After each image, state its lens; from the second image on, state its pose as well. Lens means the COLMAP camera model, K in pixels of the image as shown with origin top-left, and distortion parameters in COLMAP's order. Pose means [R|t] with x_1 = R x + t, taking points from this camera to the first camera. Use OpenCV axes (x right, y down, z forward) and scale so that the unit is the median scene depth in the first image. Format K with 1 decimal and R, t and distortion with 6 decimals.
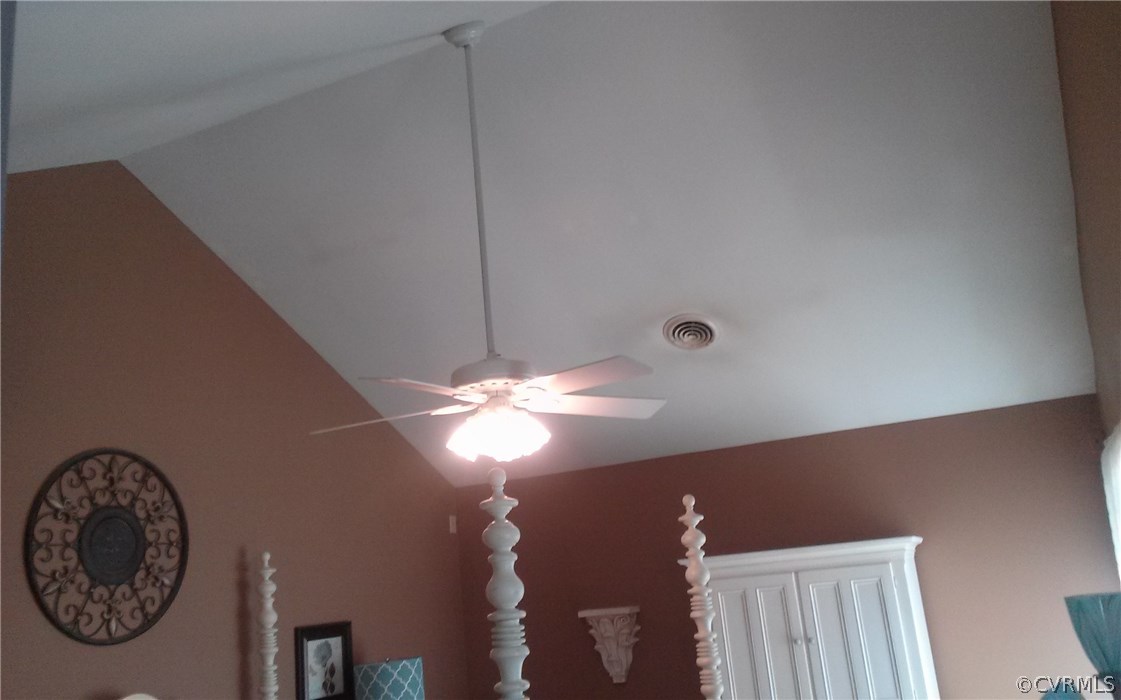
lens RADIAL K [[985.3, 0, 567.4], [0, 985.3, 345.4], [0, 0, 1]] dist [0.036667, -0.046935]
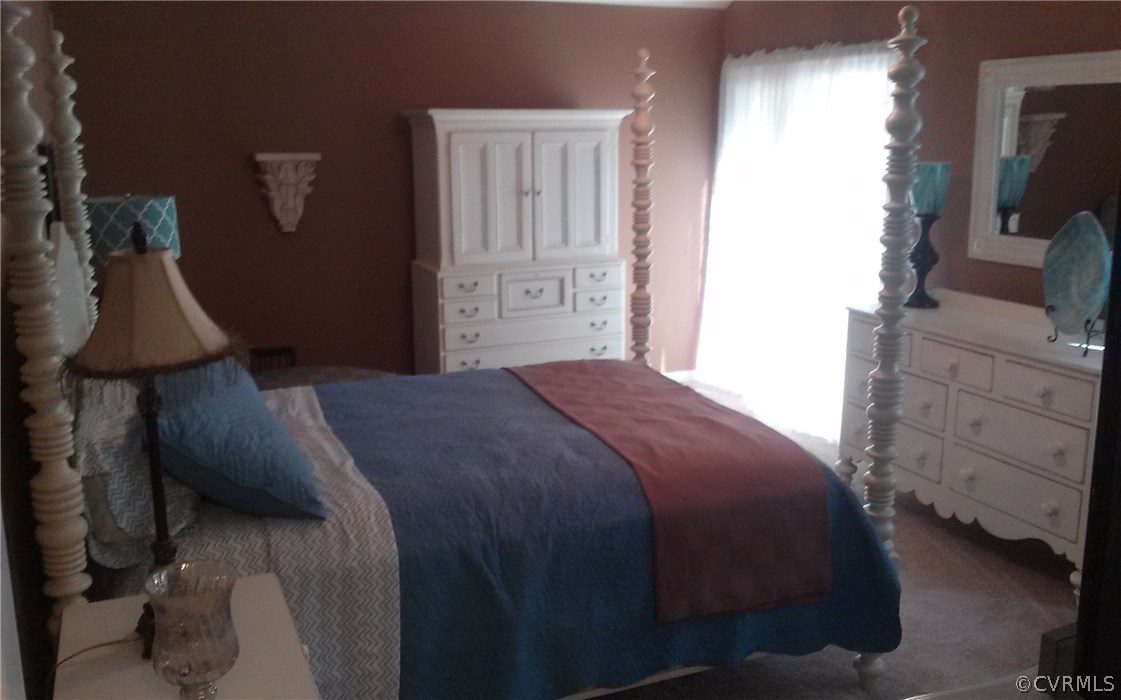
lens RADIAL K [[985.3, 0, 532.6], [0, 985.3, 346.1], [0, 0, 1]] dist [0.036667, -0.046935]
pose [[0.653272, -0.074903, 0.753409, -0.590165], [-0.237382, 0.924656, 0.297759, 0.124835], [-0.718947, -0.373363, 0.586272, 0.284002]]
